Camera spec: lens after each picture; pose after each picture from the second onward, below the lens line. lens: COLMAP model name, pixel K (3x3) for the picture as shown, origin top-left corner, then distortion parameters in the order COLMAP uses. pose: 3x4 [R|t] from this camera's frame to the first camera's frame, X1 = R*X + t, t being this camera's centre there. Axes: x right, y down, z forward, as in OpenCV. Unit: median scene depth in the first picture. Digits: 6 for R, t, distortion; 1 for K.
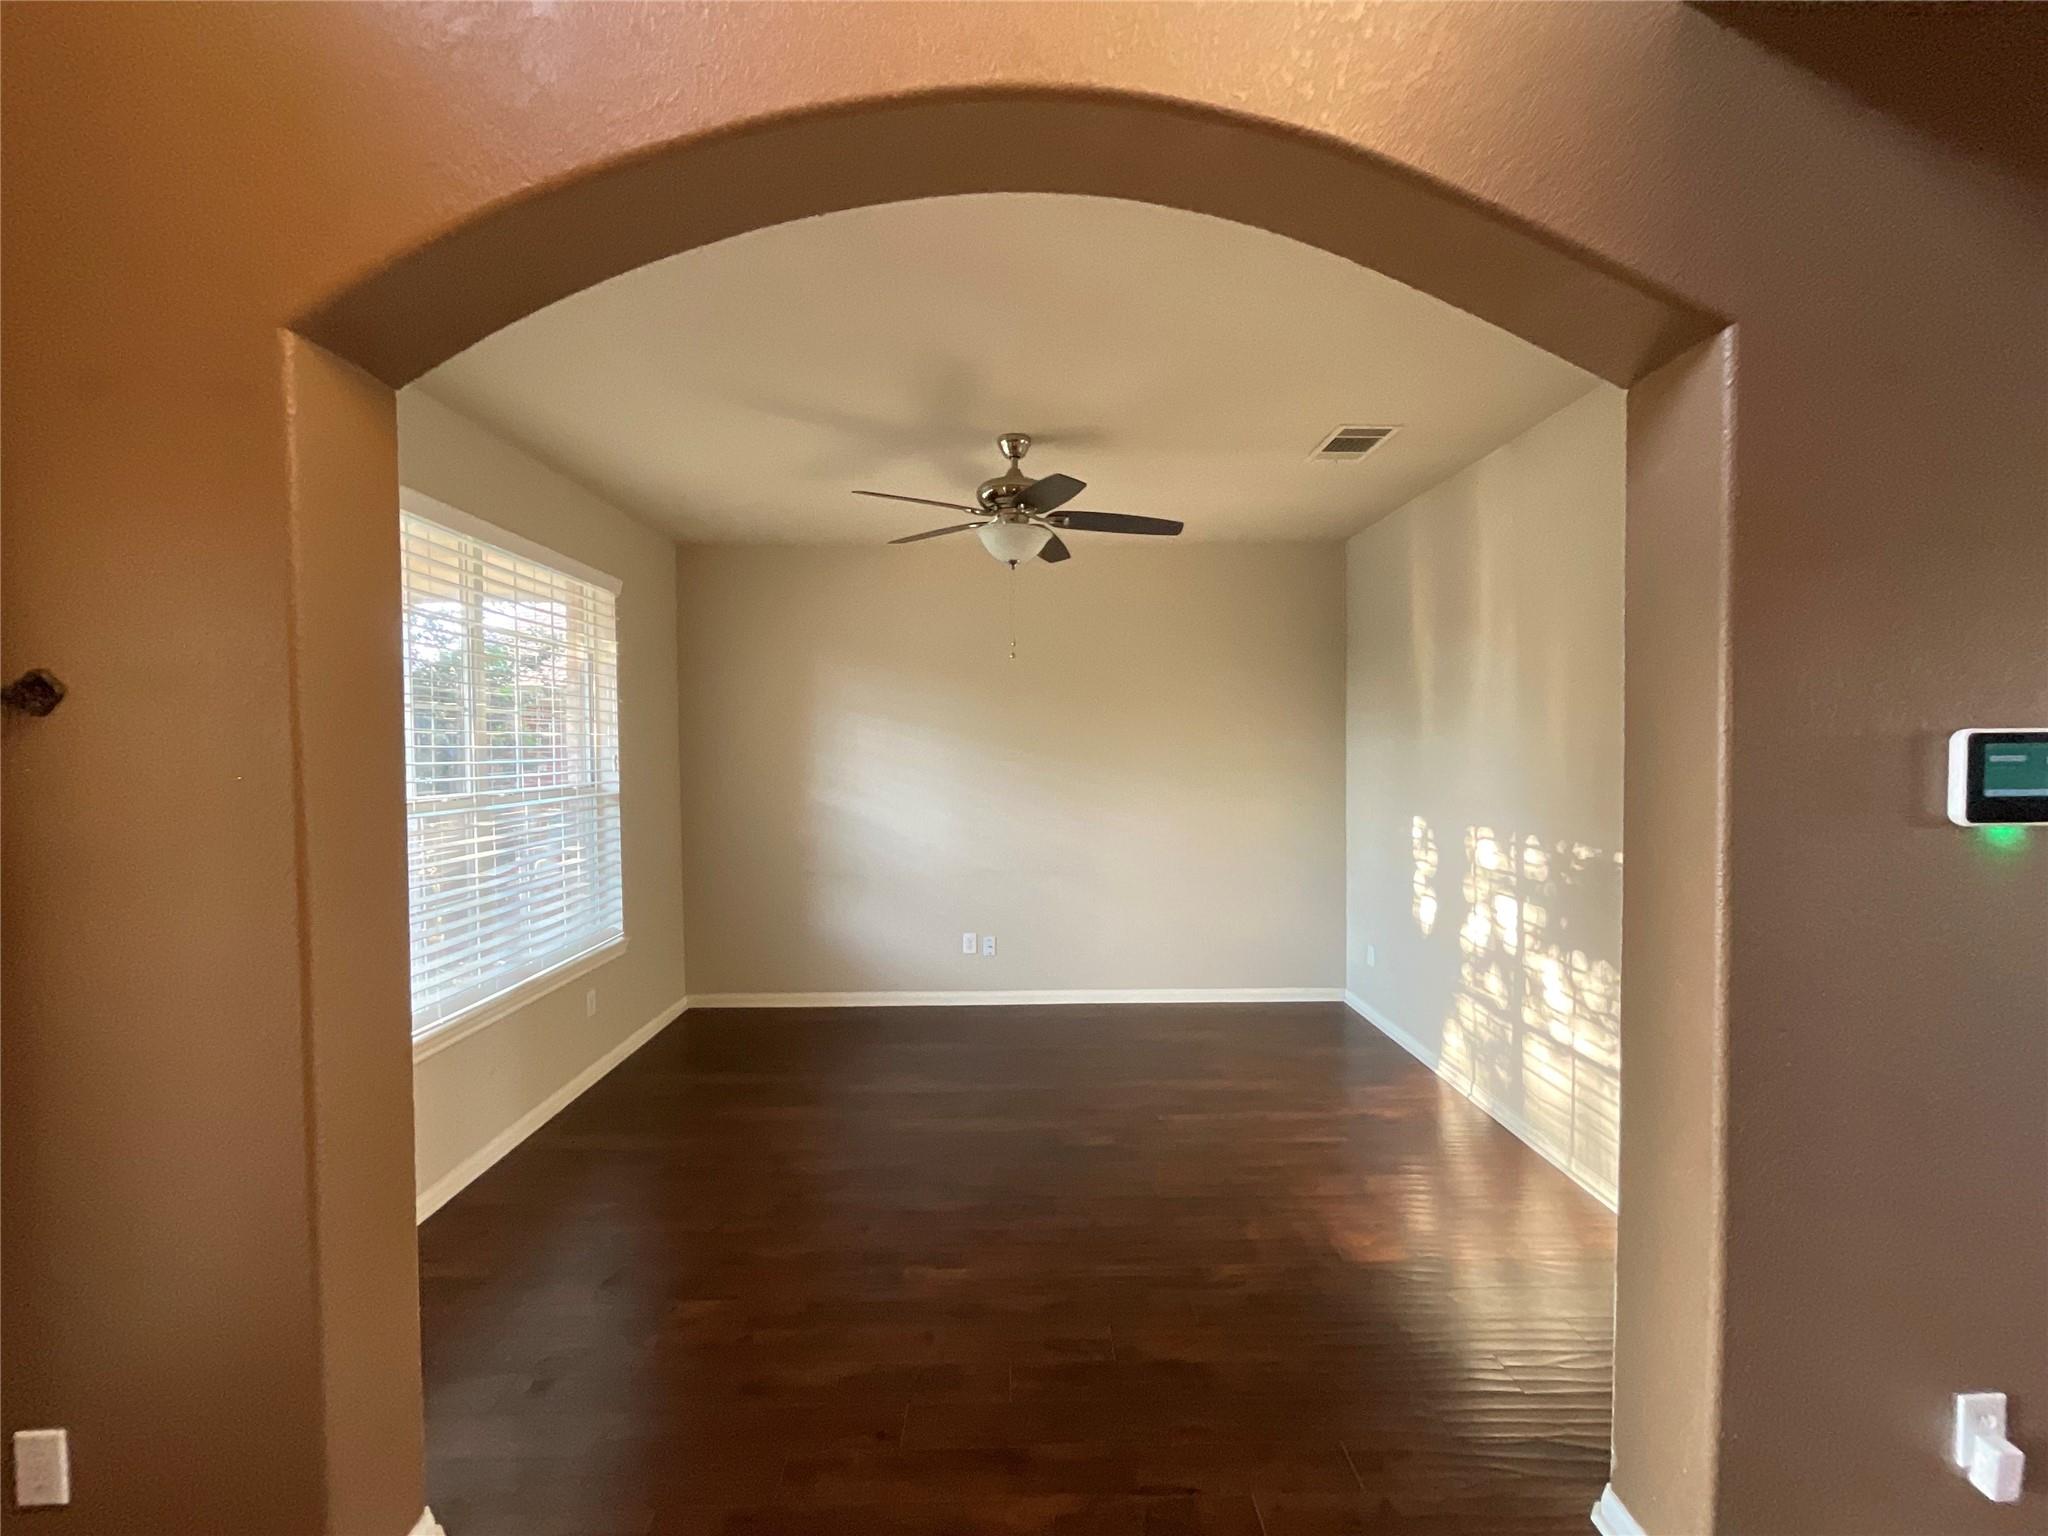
lens RADIAL K [[828.0, 0, 1036.4], [0, 828.0, 770.9], [0, 0, 1]] dist [-0.001725, 0.000838]
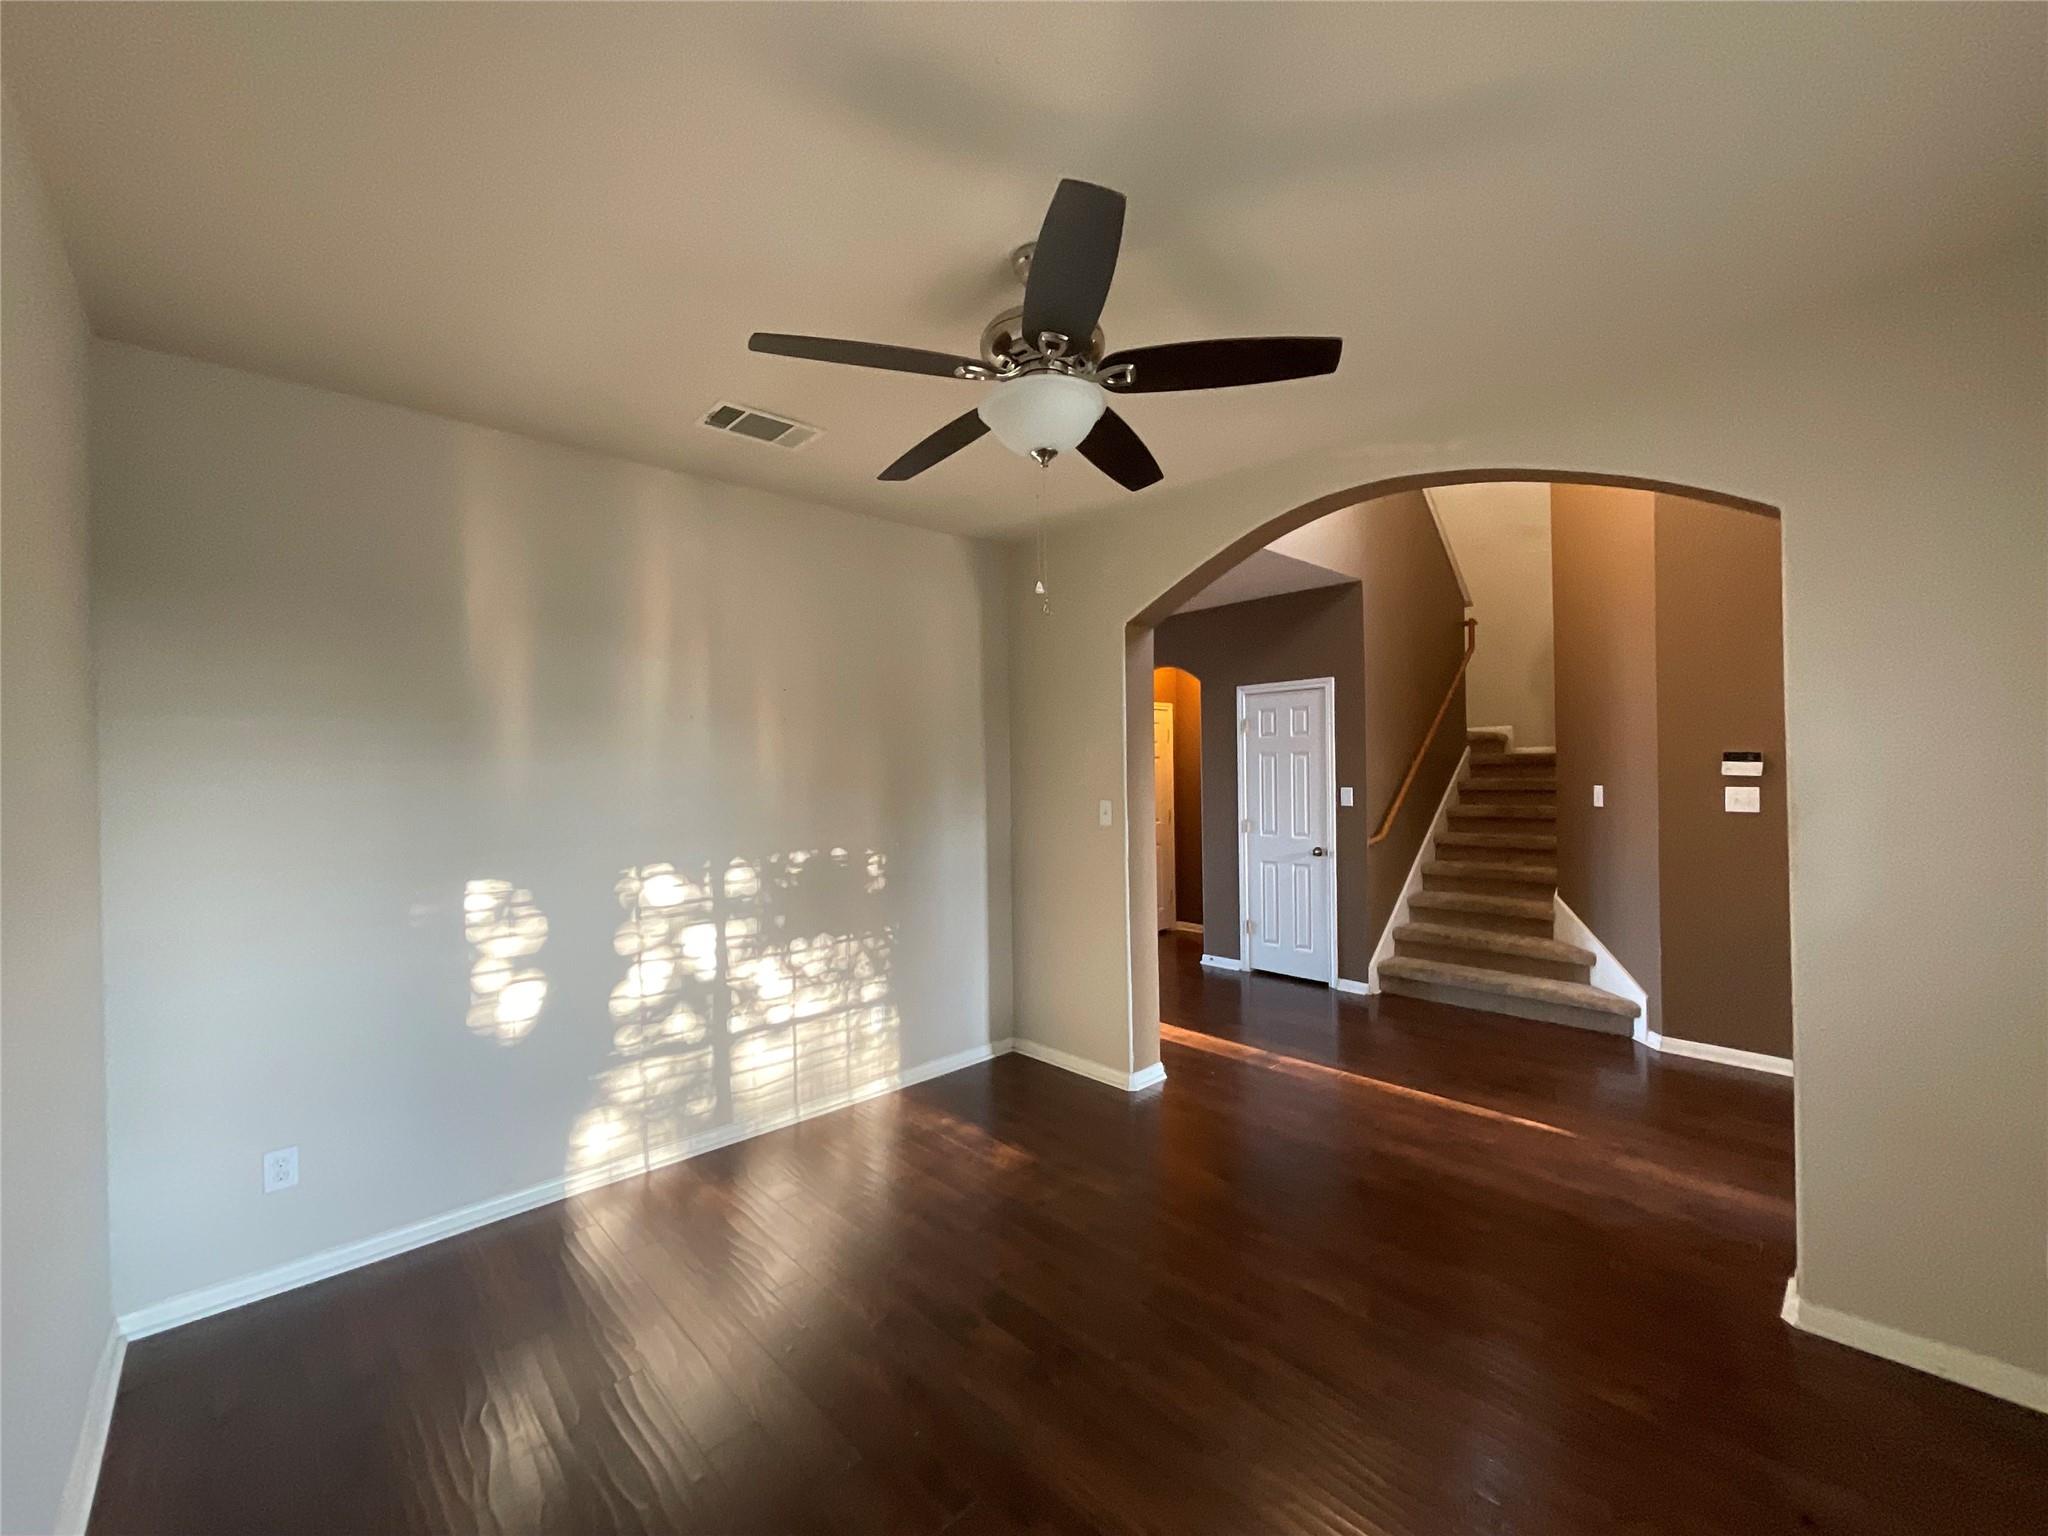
lens RADIAL K [[828.0, 0, 1032.2], [0, 828.0, 774.1], [0, 0, 1]] dist [-0.001725, 0.000838]
pose [[-0.669790, 0.009475, 0.742490, -0.448757], [0.040960, 0.998868, 0.024203, -0.038508], [-0.741420, 0.046623, -0.669420, 1.366385]]
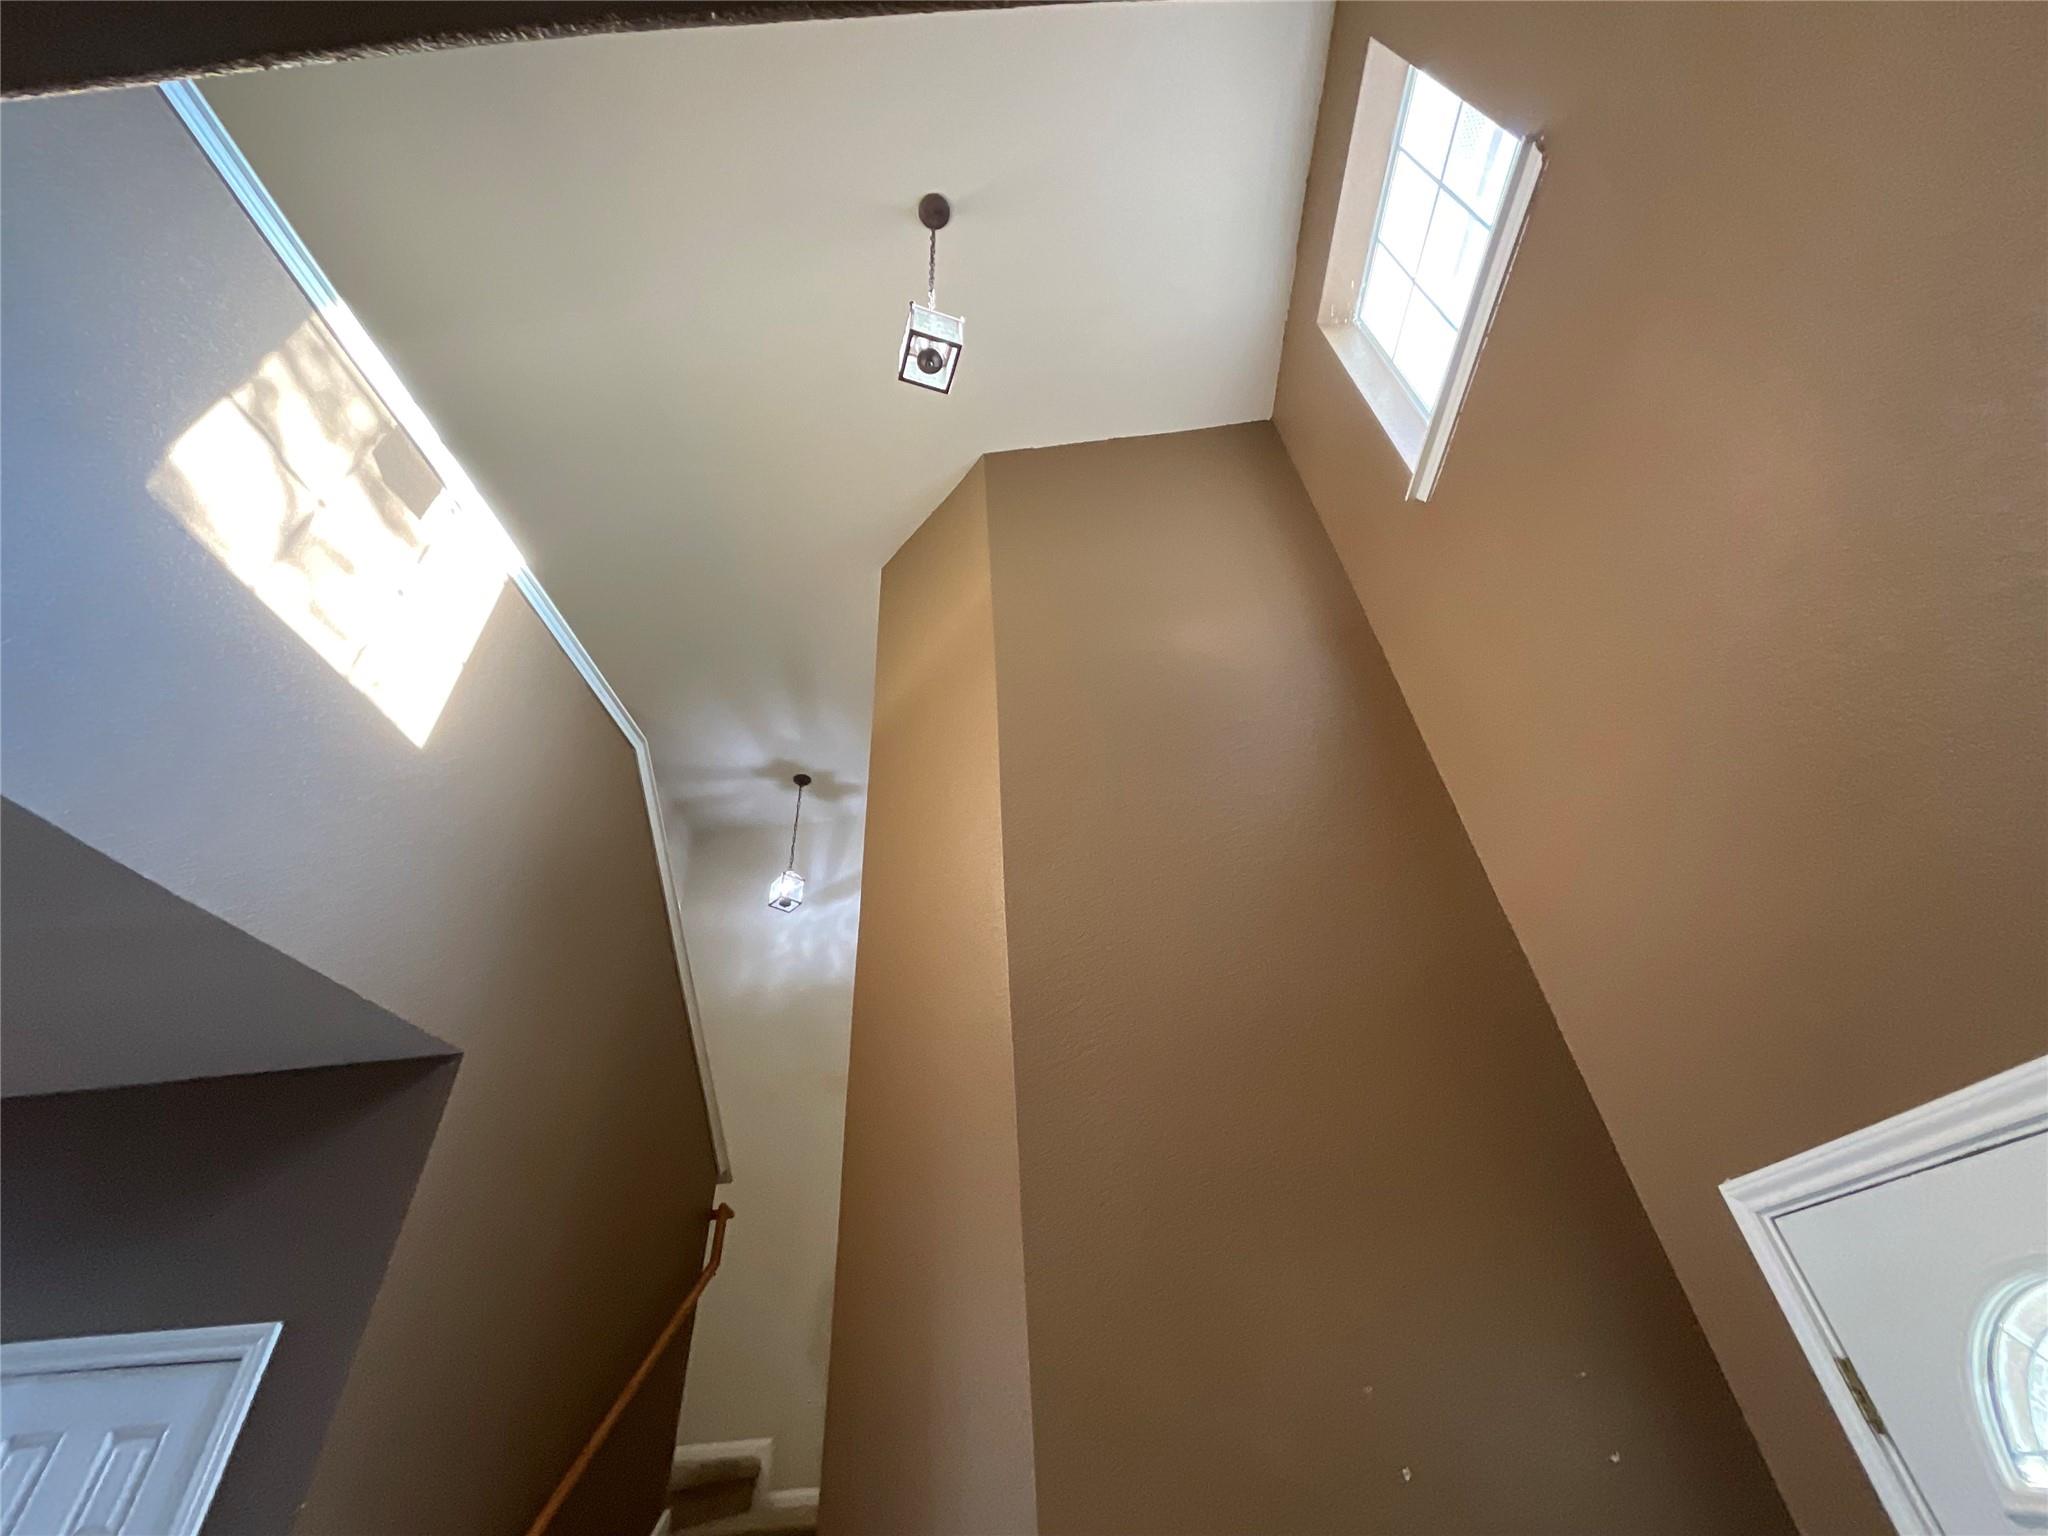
lens RADIAL K [[828.0, 0, 1031.1], [0, 828.0, 772.6], [0, 0, 1]] dist [-0.001725, 0.000838]
pose [[-0.991776, 0.119481, 0.045887, -0.213585], [0.068905, 0.800570, -0.595265, -0.094970], [-0.107859, -0.587207, -0.802218, 0.421411]]
